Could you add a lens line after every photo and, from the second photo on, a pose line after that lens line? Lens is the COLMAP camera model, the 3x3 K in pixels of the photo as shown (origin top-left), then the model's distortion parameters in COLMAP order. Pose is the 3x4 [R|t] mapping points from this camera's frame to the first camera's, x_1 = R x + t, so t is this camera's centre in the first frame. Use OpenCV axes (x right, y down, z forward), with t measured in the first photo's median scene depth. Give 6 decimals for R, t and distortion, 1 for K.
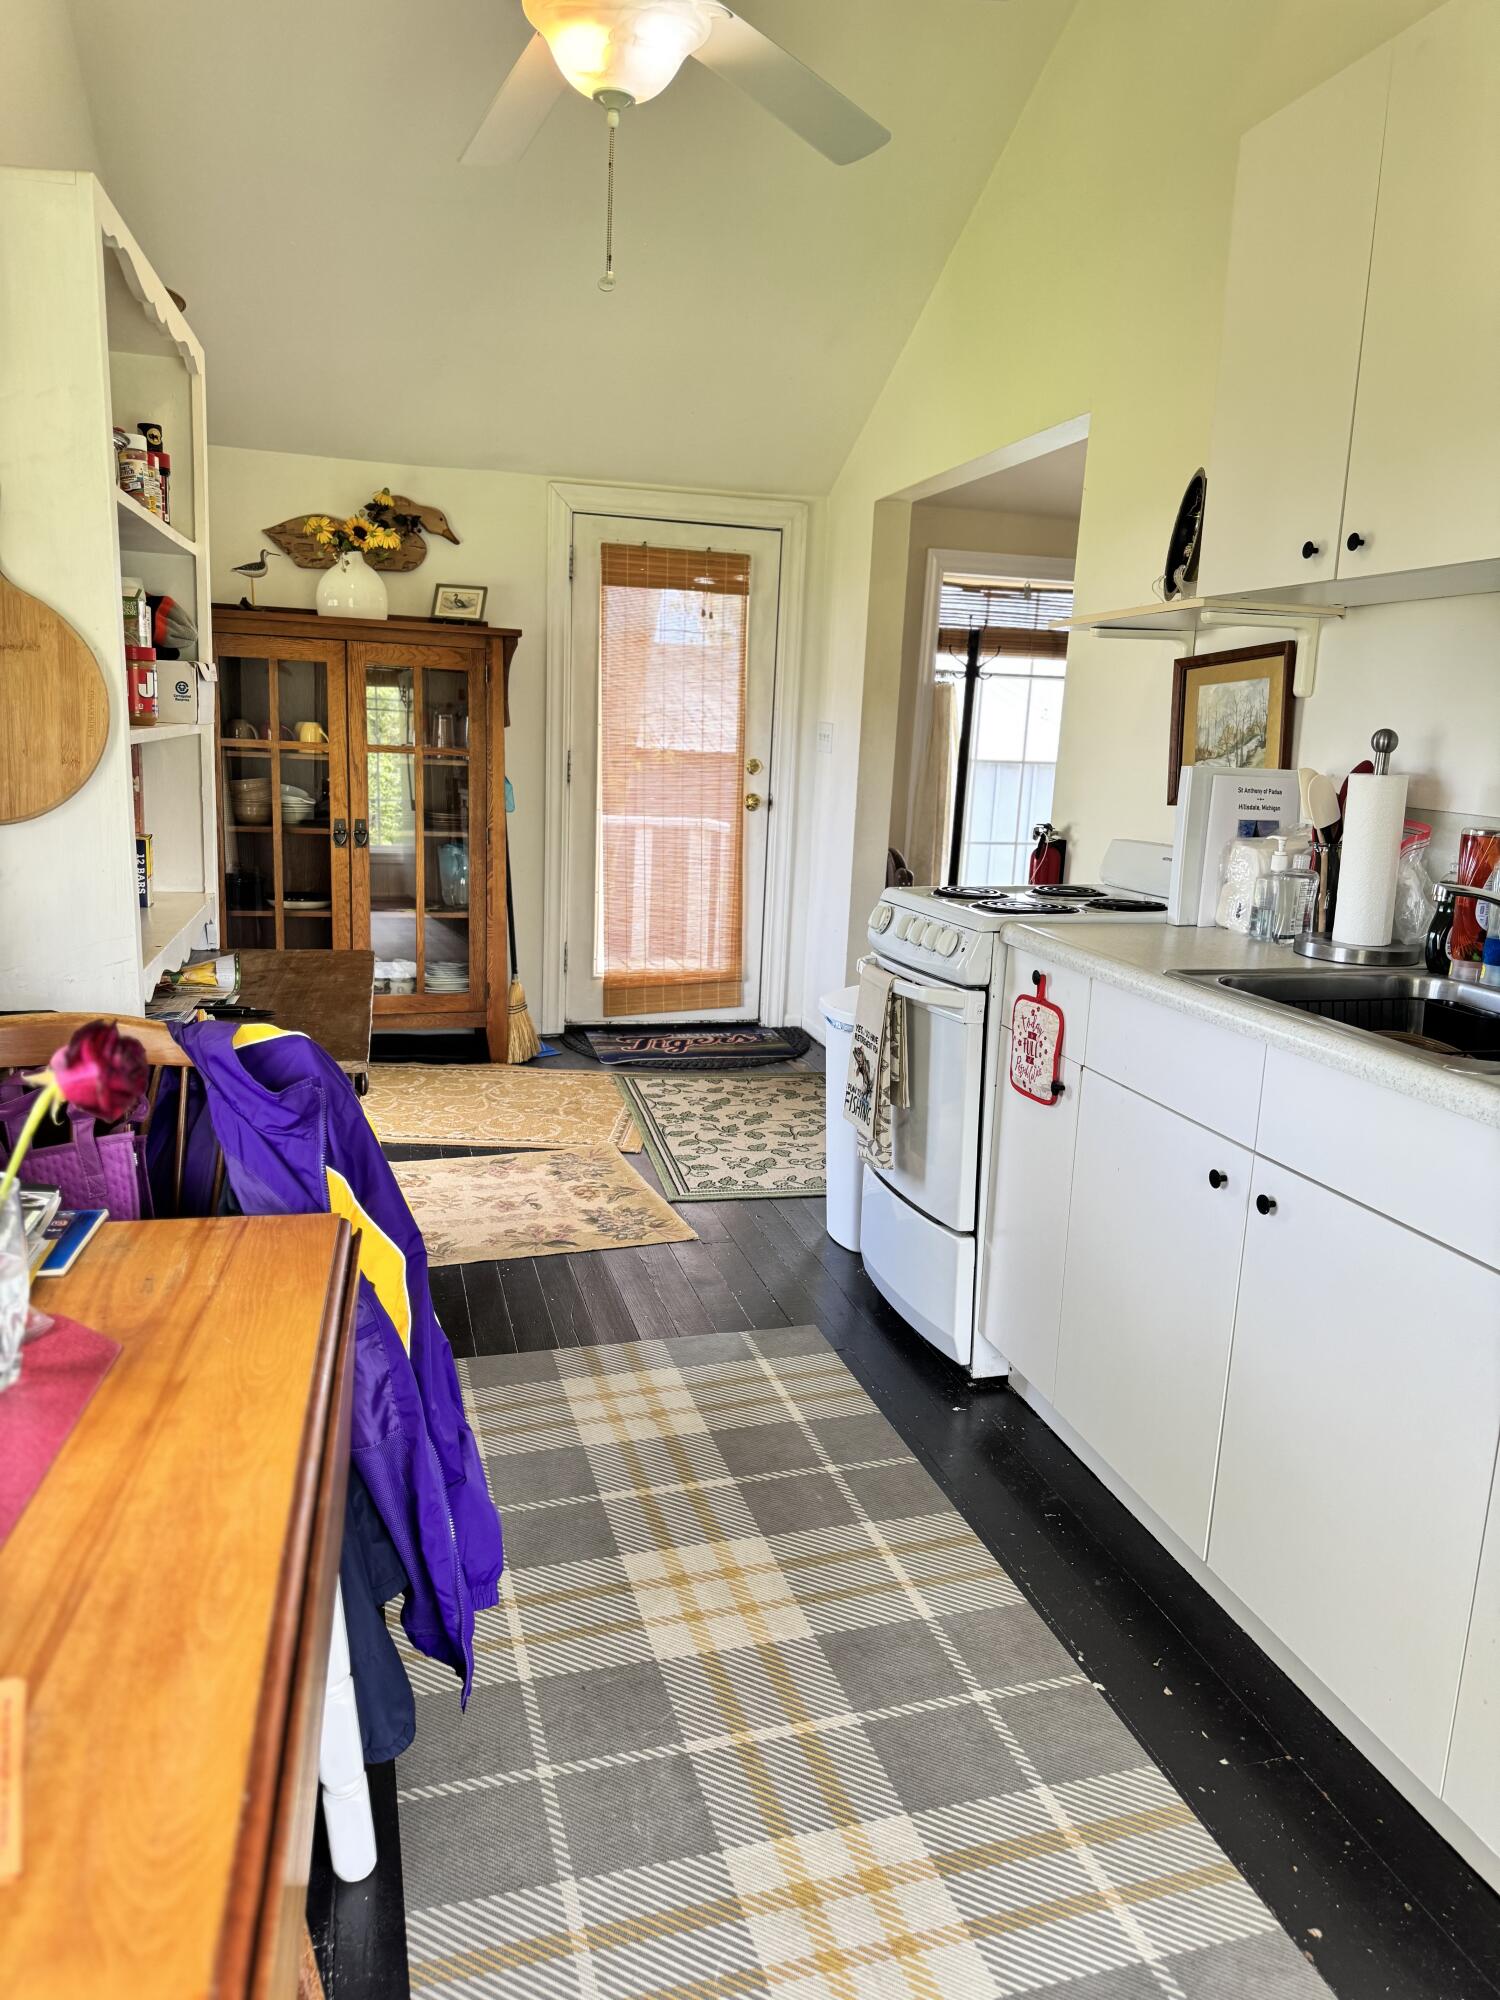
lens RADIAL K [[1402.0, 0, 750.2], [0, 1402.0, 1024.5], [0, 0, 1]] dist [0.052534, -0.047091]
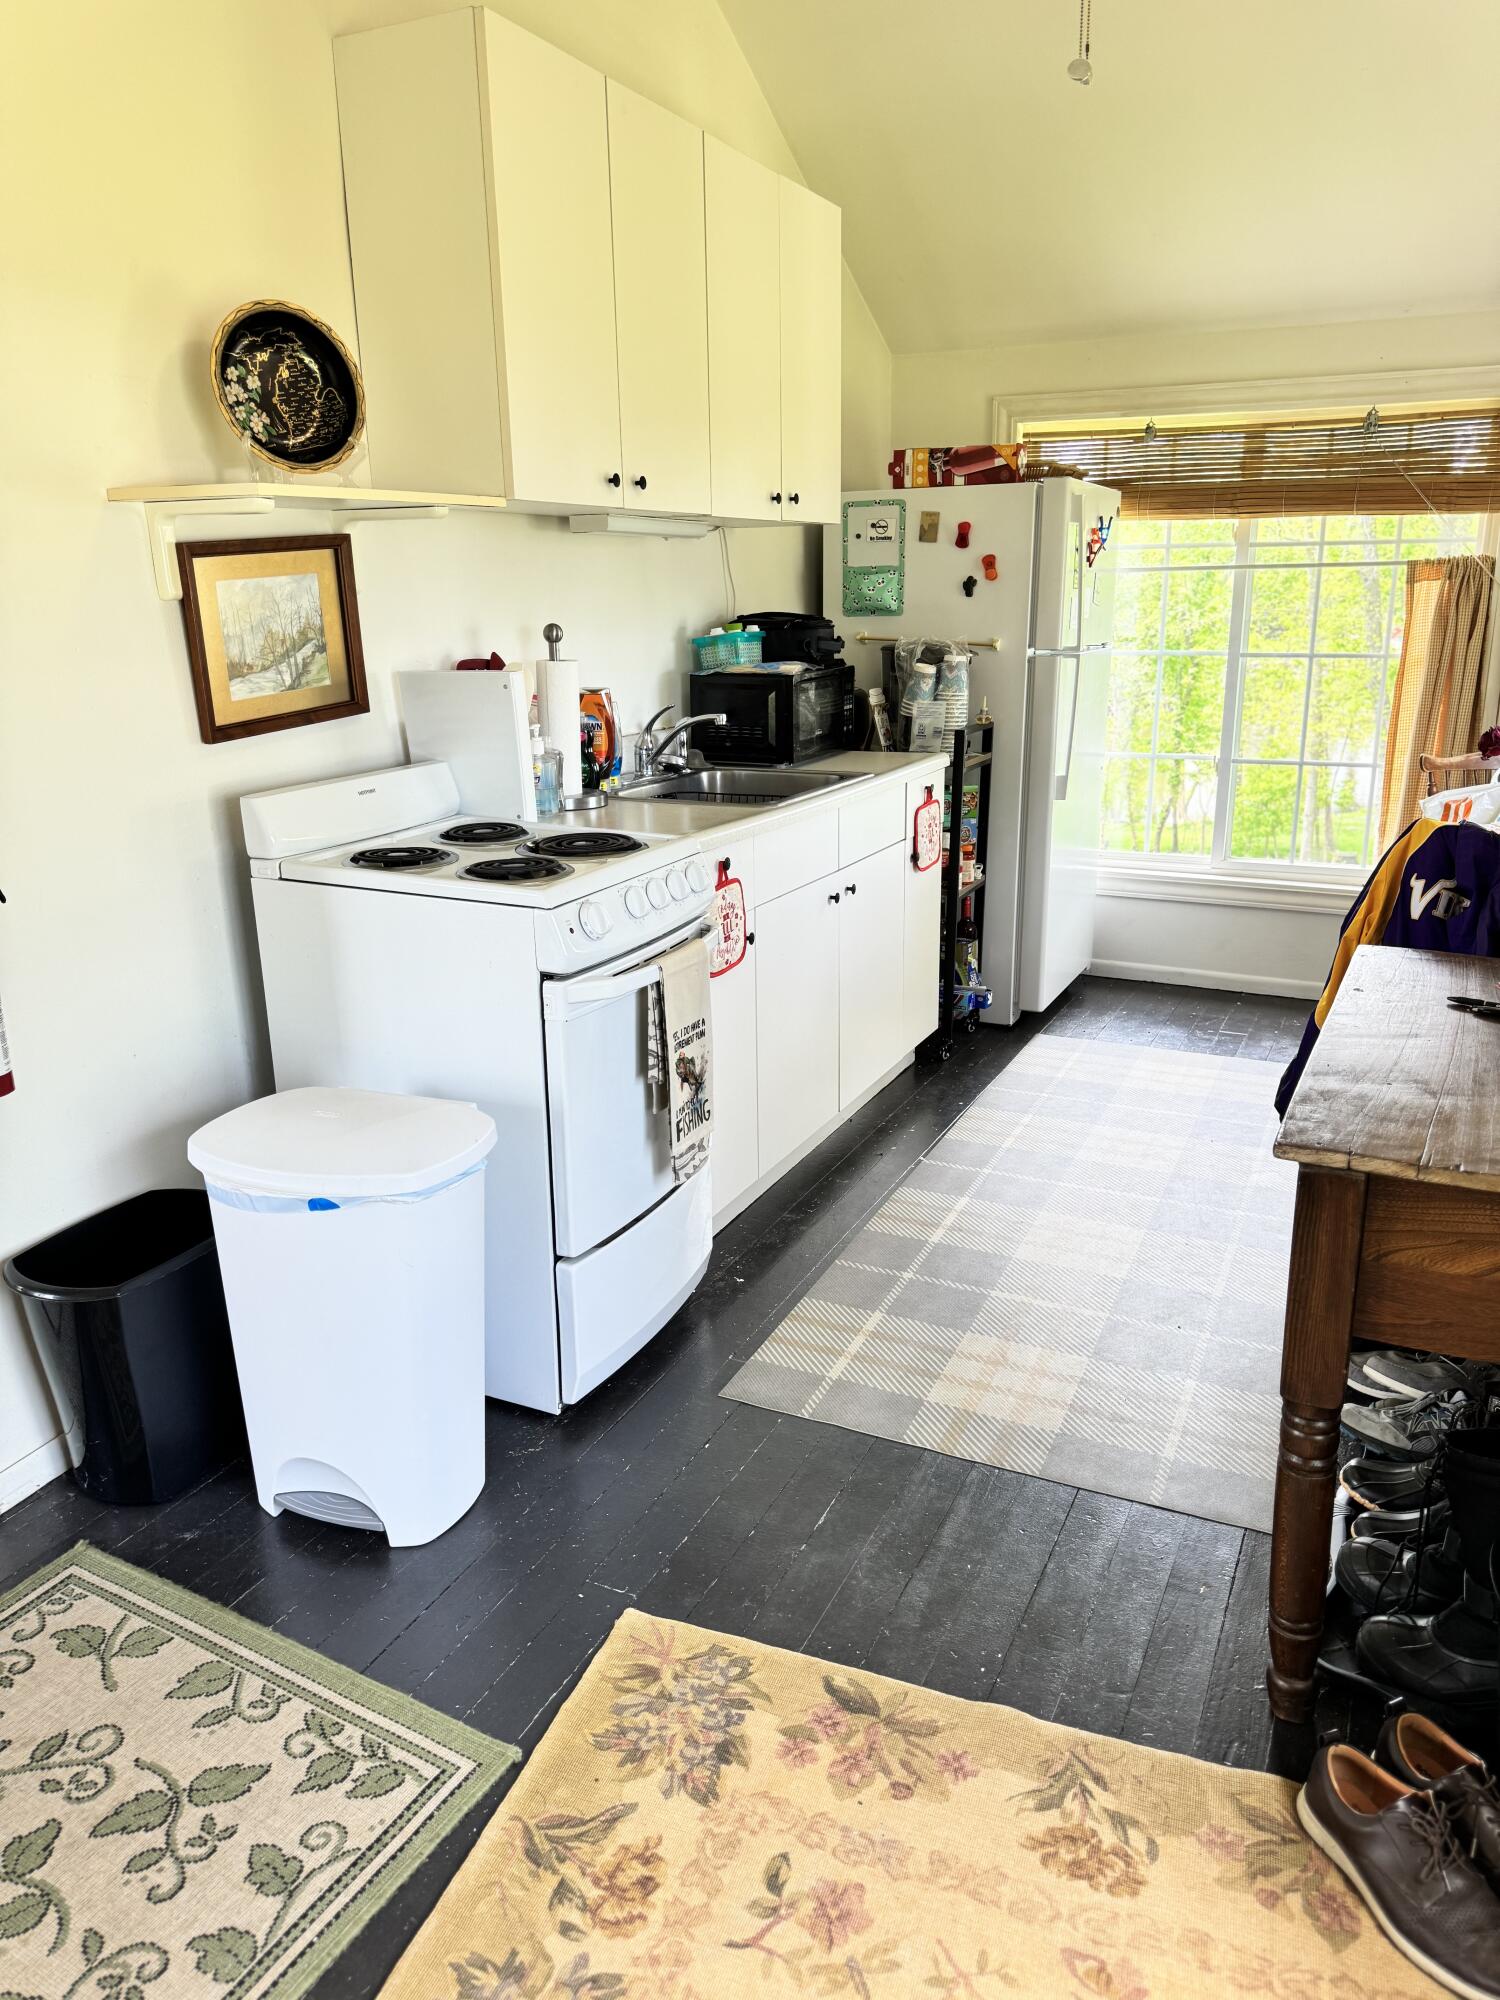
lens RADIAL K [[1402.0, 0, 750.2], [0, 1402.0, 1024.5], [0, 0, 1]] dist [0.052534, -0.047091]
pose [[-0.751449, -0.219985, 0.622038, -0.380367], [0.126568, 0.877208, 0.463126, -0.311148], [-0.647538, 0.426746, -0.631334, 1.254756]]
